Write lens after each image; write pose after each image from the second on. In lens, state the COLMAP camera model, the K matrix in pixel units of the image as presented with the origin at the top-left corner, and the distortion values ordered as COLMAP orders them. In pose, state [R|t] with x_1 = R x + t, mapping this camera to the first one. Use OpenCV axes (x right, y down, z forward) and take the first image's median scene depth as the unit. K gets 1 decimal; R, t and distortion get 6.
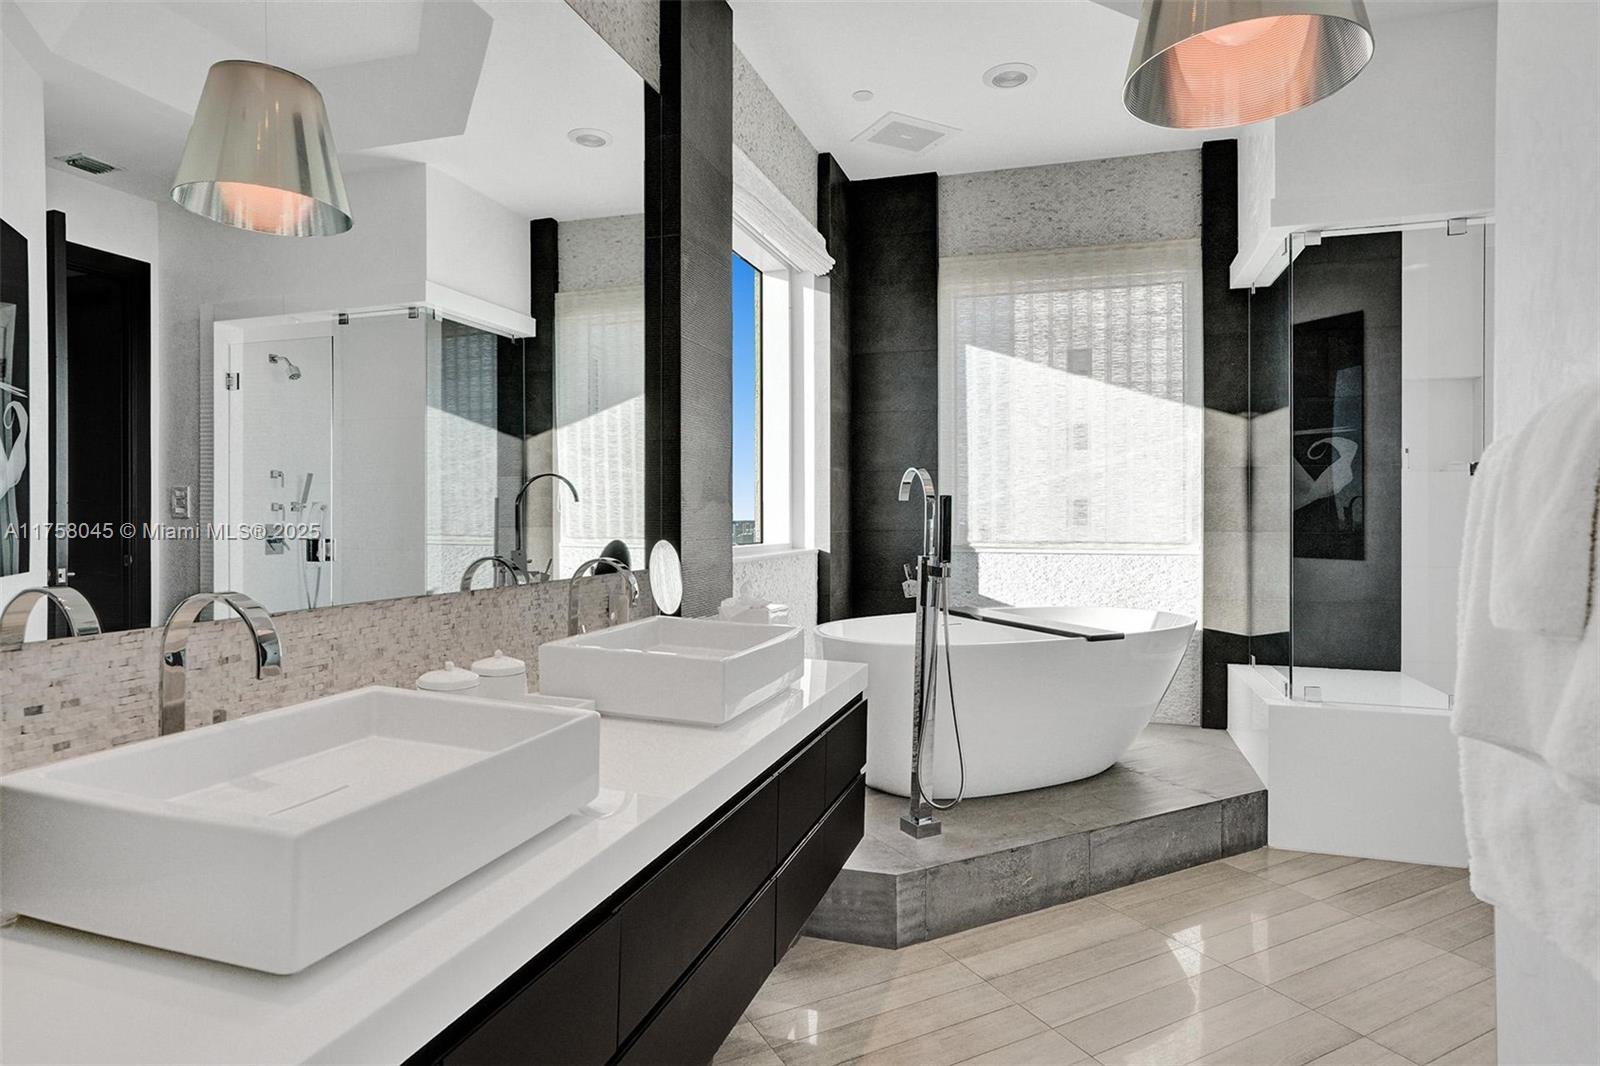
lens RADIAL K [[879.8, 0, 804.3], [0, 879.8, 530.3], [0, 0, 1]] dist [-0.031637, 0.000268]
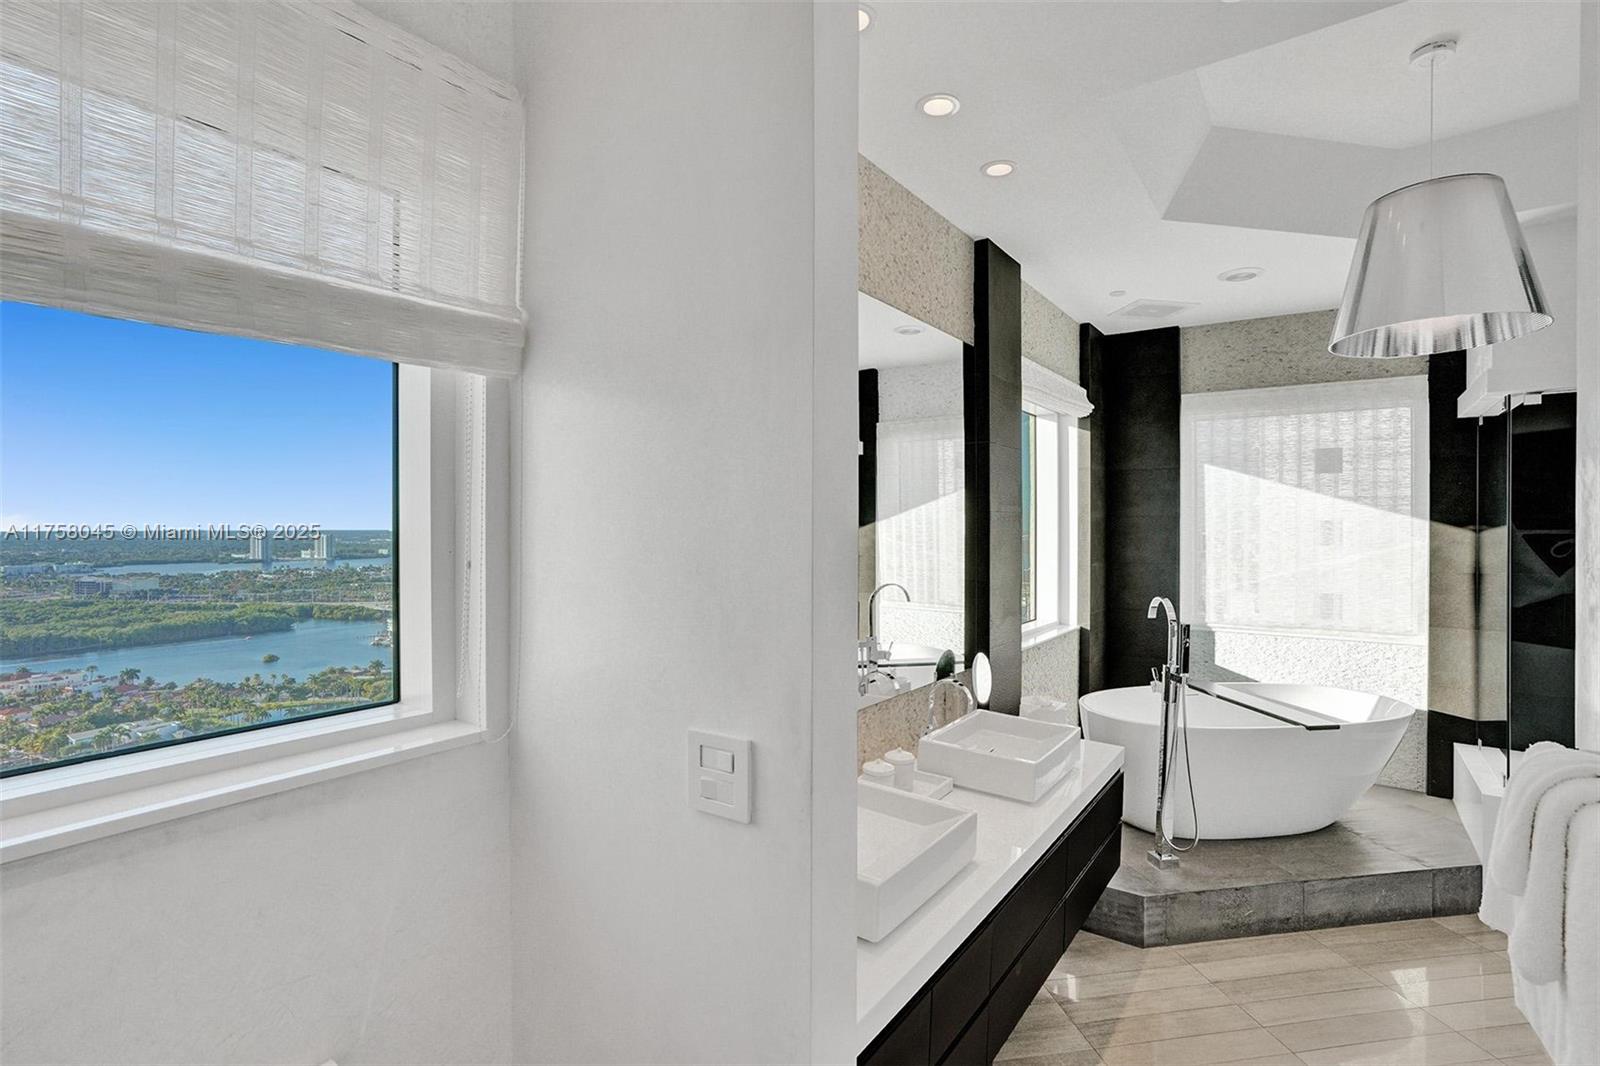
lens RADIAL K [[736.1, 0, 800.3], [0, 736.1, 535.3], [0, 0, 1]] dist [-0.046679, 0.018788]
pose [[0.945381, 0.002246, -0.325961, -0.025617], [-0.004931, 0.999960, -0.007412, -0.111671], [0.325931, 0.008614, 0.945354, -0.184959]]
